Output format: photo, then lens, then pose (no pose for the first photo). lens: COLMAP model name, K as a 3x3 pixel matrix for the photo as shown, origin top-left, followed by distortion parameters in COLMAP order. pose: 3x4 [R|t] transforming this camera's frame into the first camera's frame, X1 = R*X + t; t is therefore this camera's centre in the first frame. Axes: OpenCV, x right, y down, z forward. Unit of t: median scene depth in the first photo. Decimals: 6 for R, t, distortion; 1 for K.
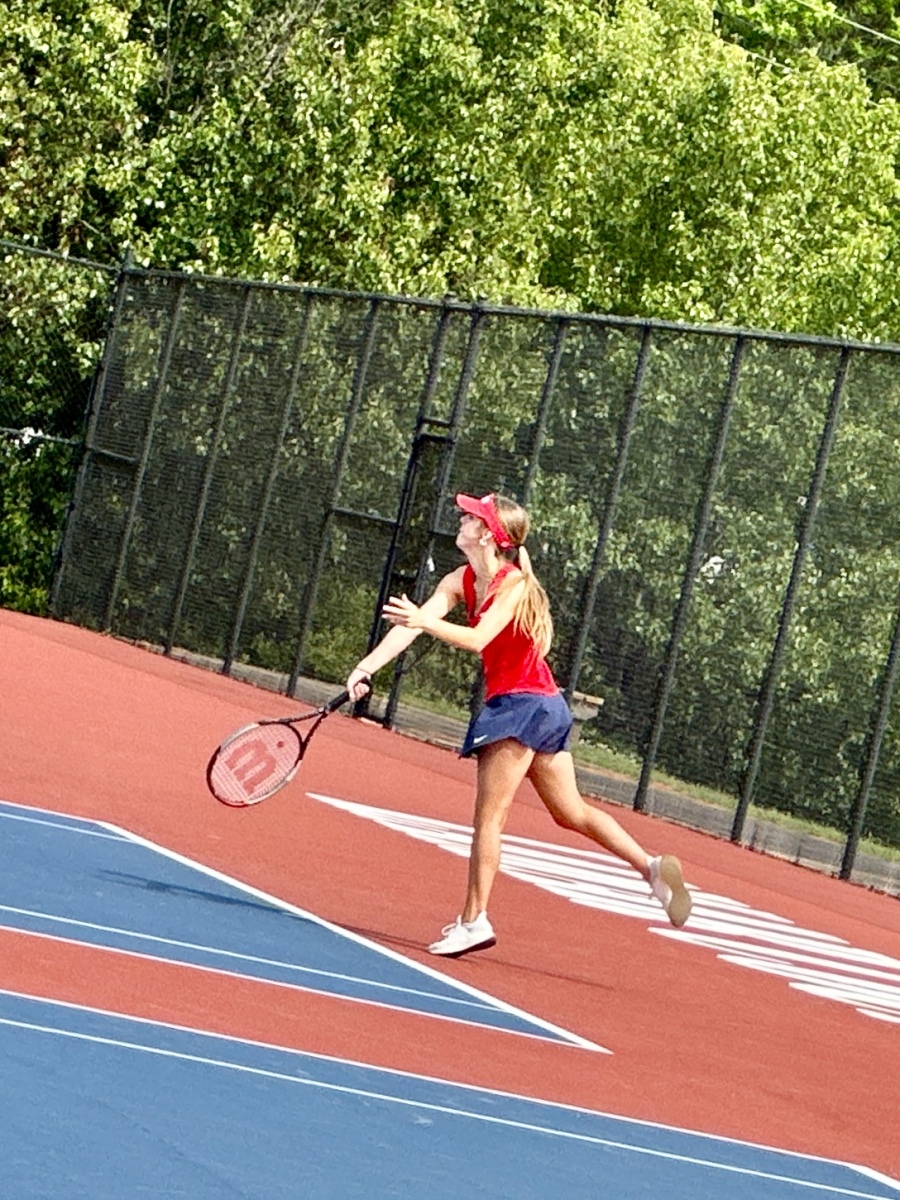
lens RADIAL K [[3982.6, 0, 448.4], [0, 3982.6, 607.3], [0, 0, 1]] dist [0.094136, 0.000000]
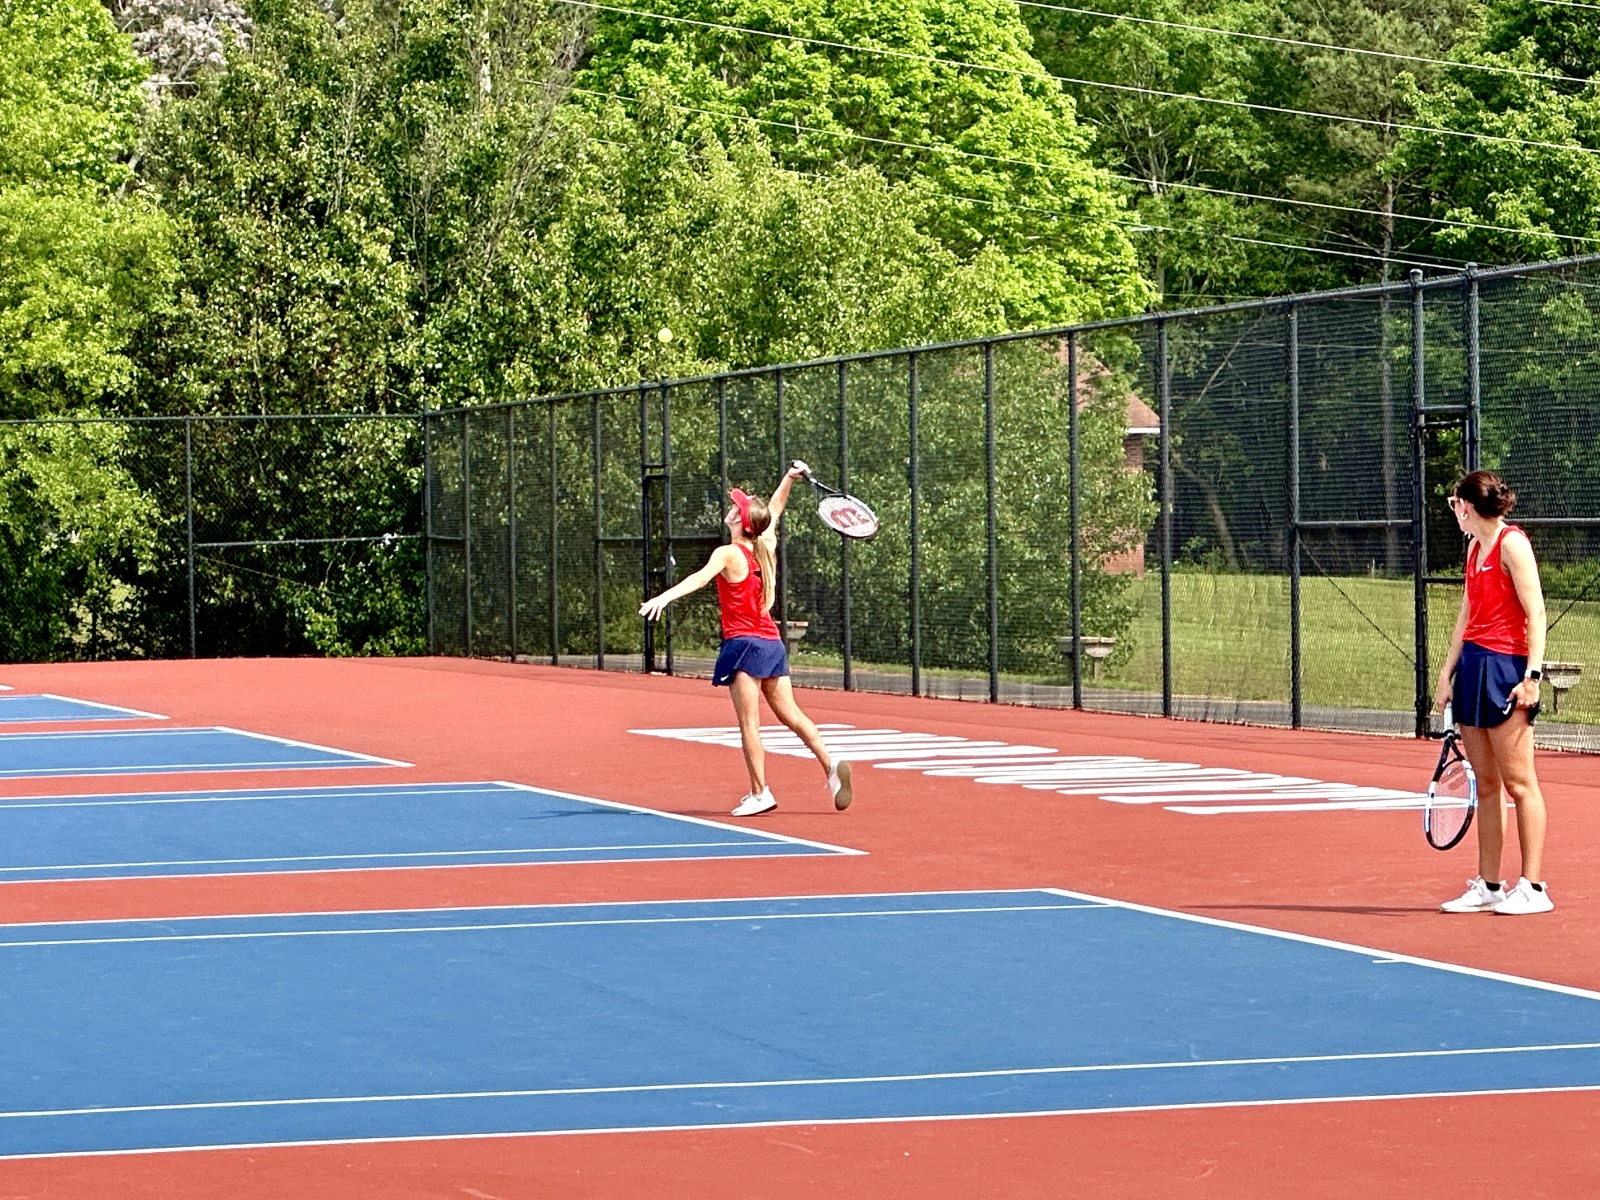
lens RADIAL K [[5310.2, 0, 786.9], [0, 5310.2, 598.9], [0, 0, 1]] dist [0.094136, 0.000000]
pose [[0.972630, -0.231764, 0.016621, 0.000692], [0.231456, 0.972669, 0.018541, -0.023626], [-0.020464, -0.014187, 0.999690, -0.973075]]
